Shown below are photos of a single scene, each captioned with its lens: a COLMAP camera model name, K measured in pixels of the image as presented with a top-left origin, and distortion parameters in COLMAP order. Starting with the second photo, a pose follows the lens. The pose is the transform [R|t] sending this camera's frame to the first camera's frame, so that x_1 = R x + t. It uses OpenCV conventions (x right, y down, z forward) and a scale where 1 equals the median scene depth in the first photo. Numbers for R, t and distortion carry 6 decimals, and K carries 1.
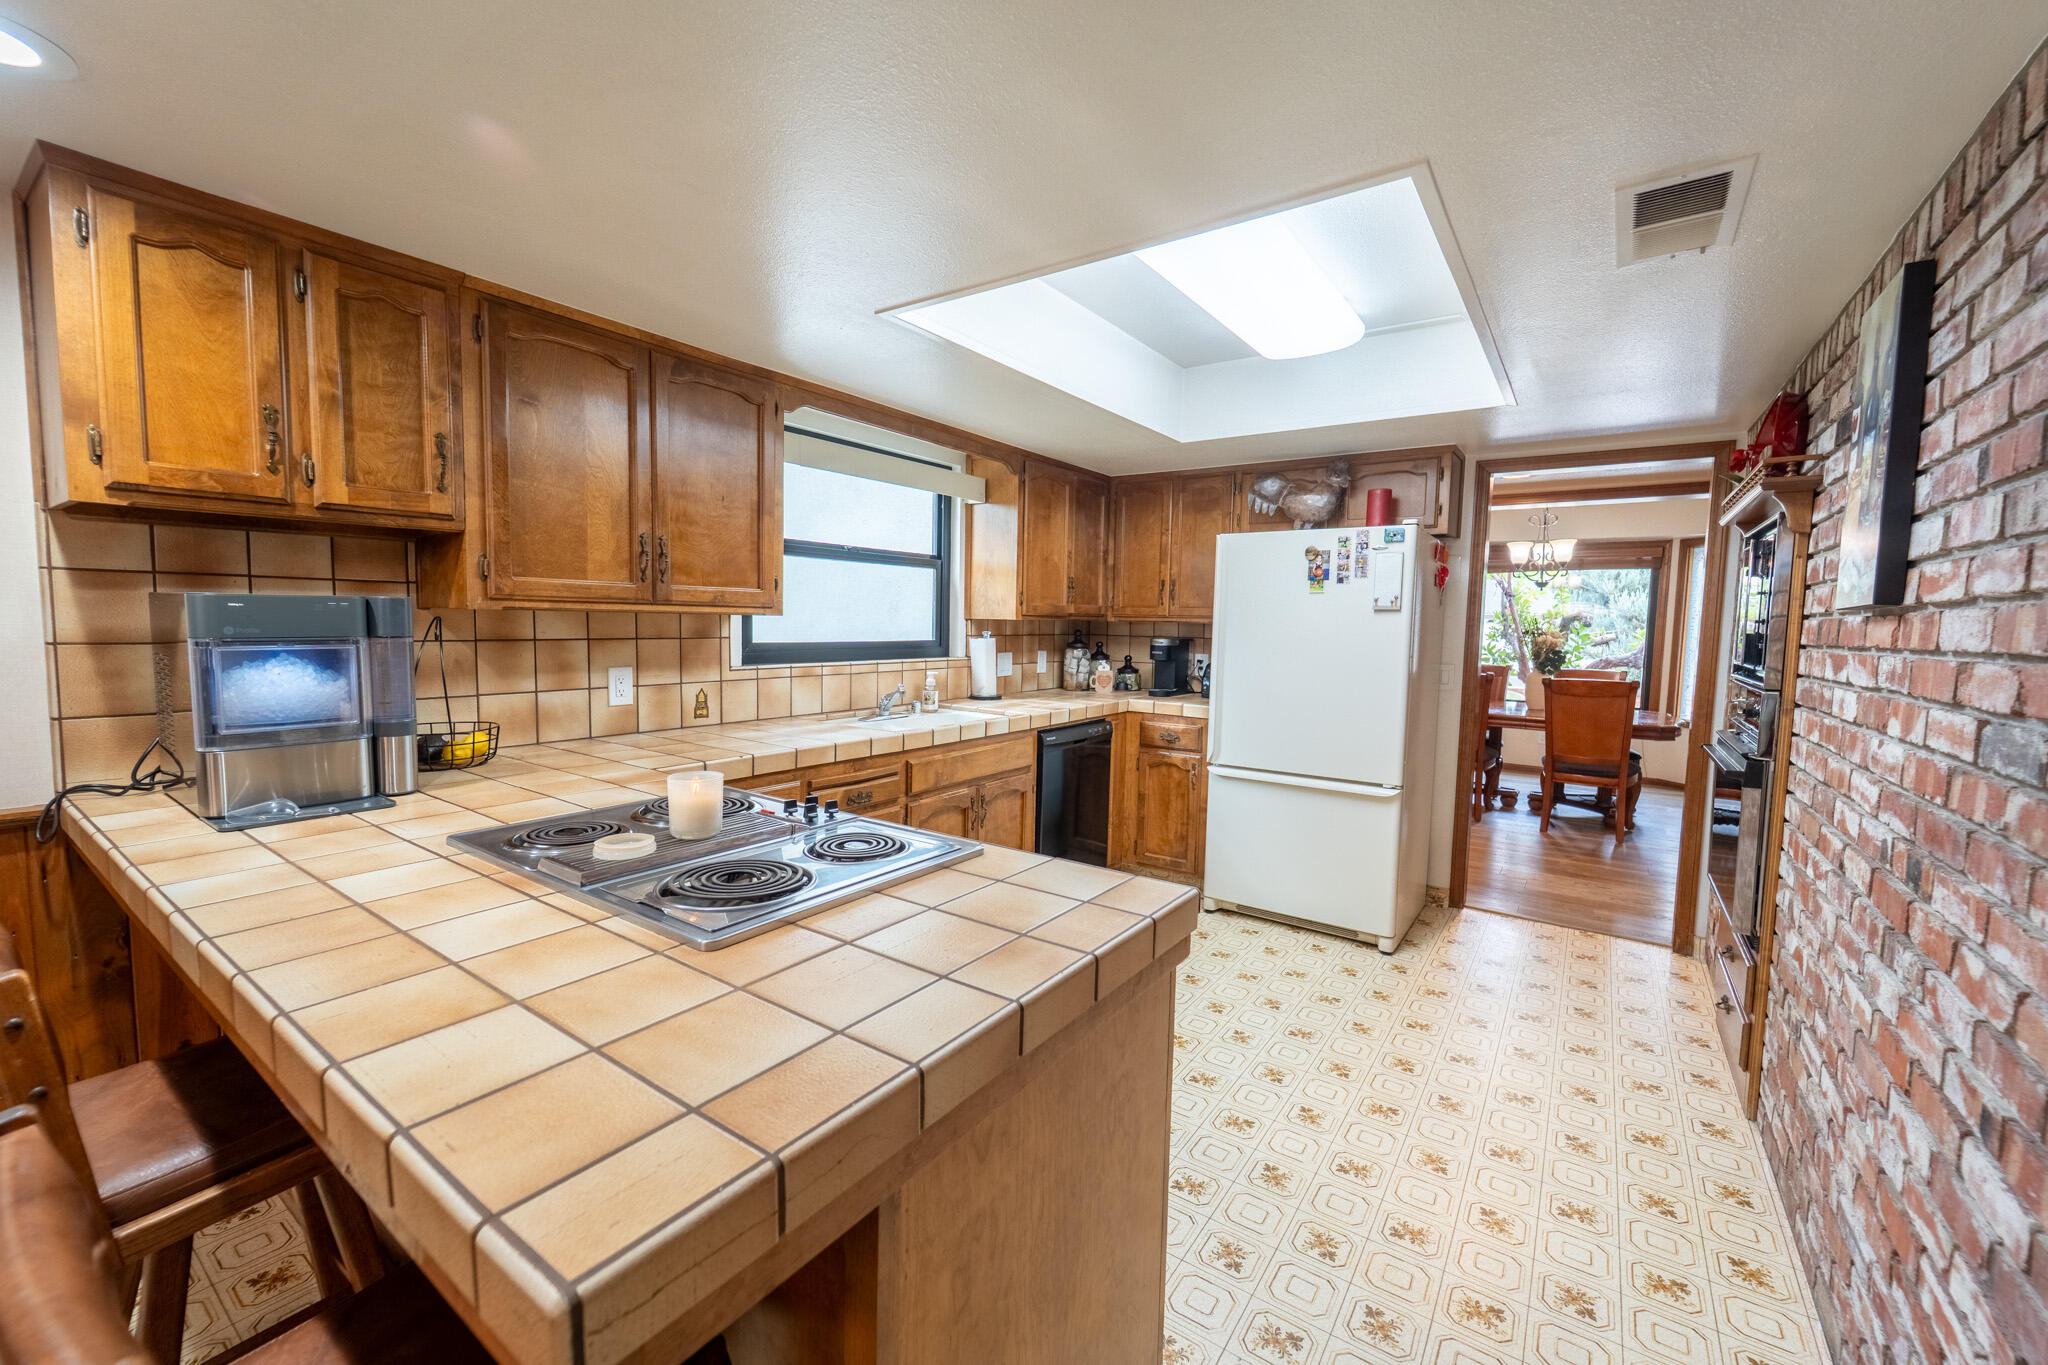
lens RADIAL K [[822.4, 0, 1027.2], [0, 822.4, 683.6], [0, 0, 1]] dist [0.000316, -0.001381]
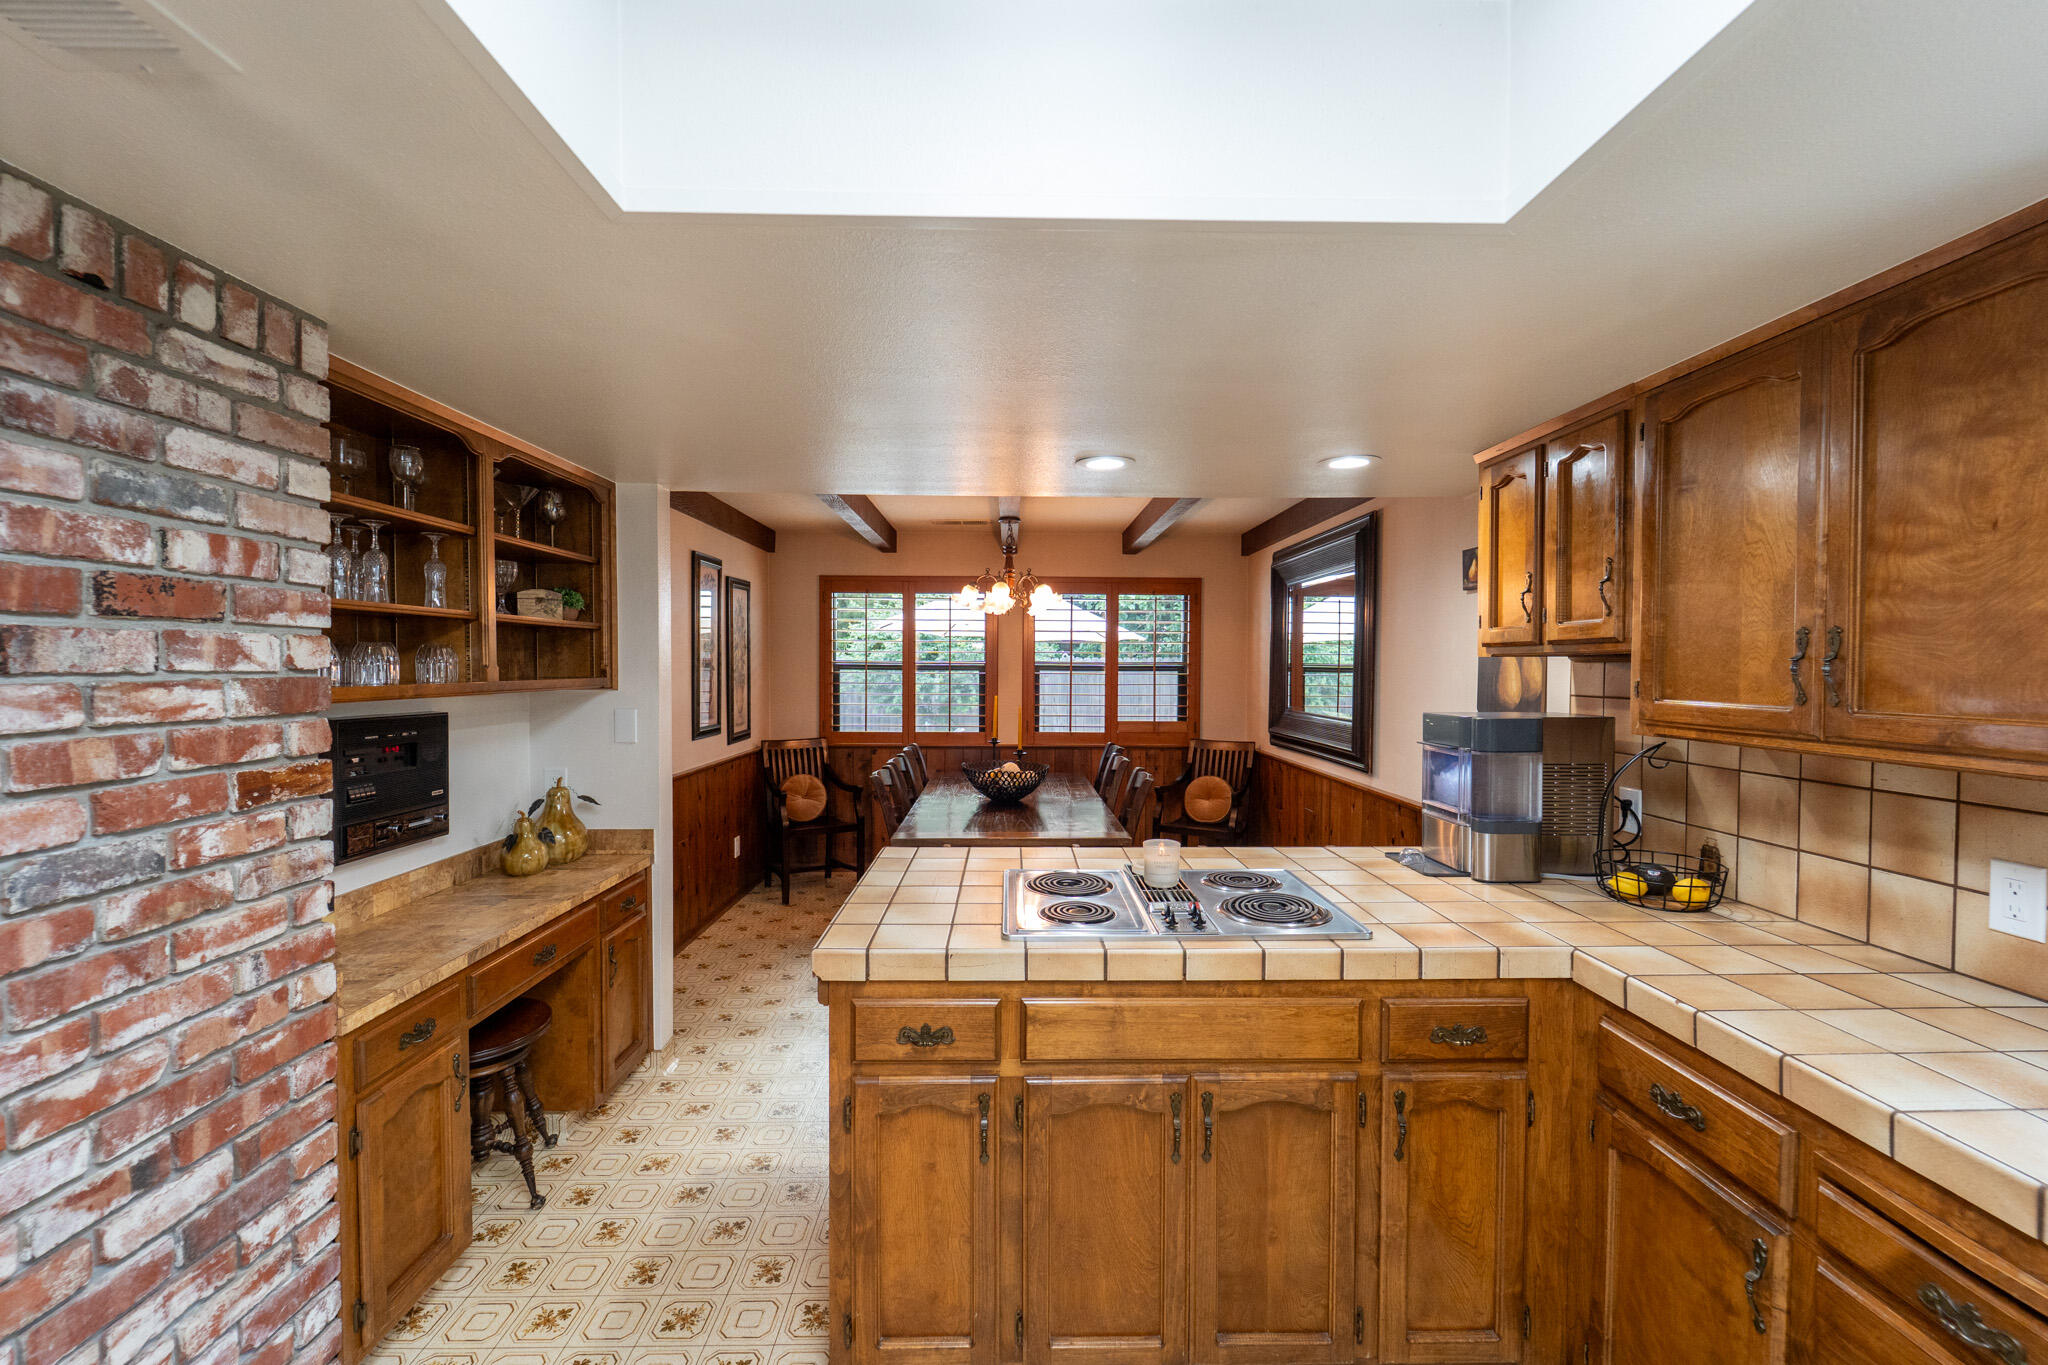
lens RADIAL K [[847.0, 0, 1024.0], [0, 847.0, 682.5], [0, 0, 1]] dist [-0.000628, -0.000817]
pose [[-0.809106, -0.011123, -0.587557, 0.348566], [-0.066293, 0.995166, 0.072450, -0.134240], [0.583911, 0.097571, -0.805933, 1.056787]]
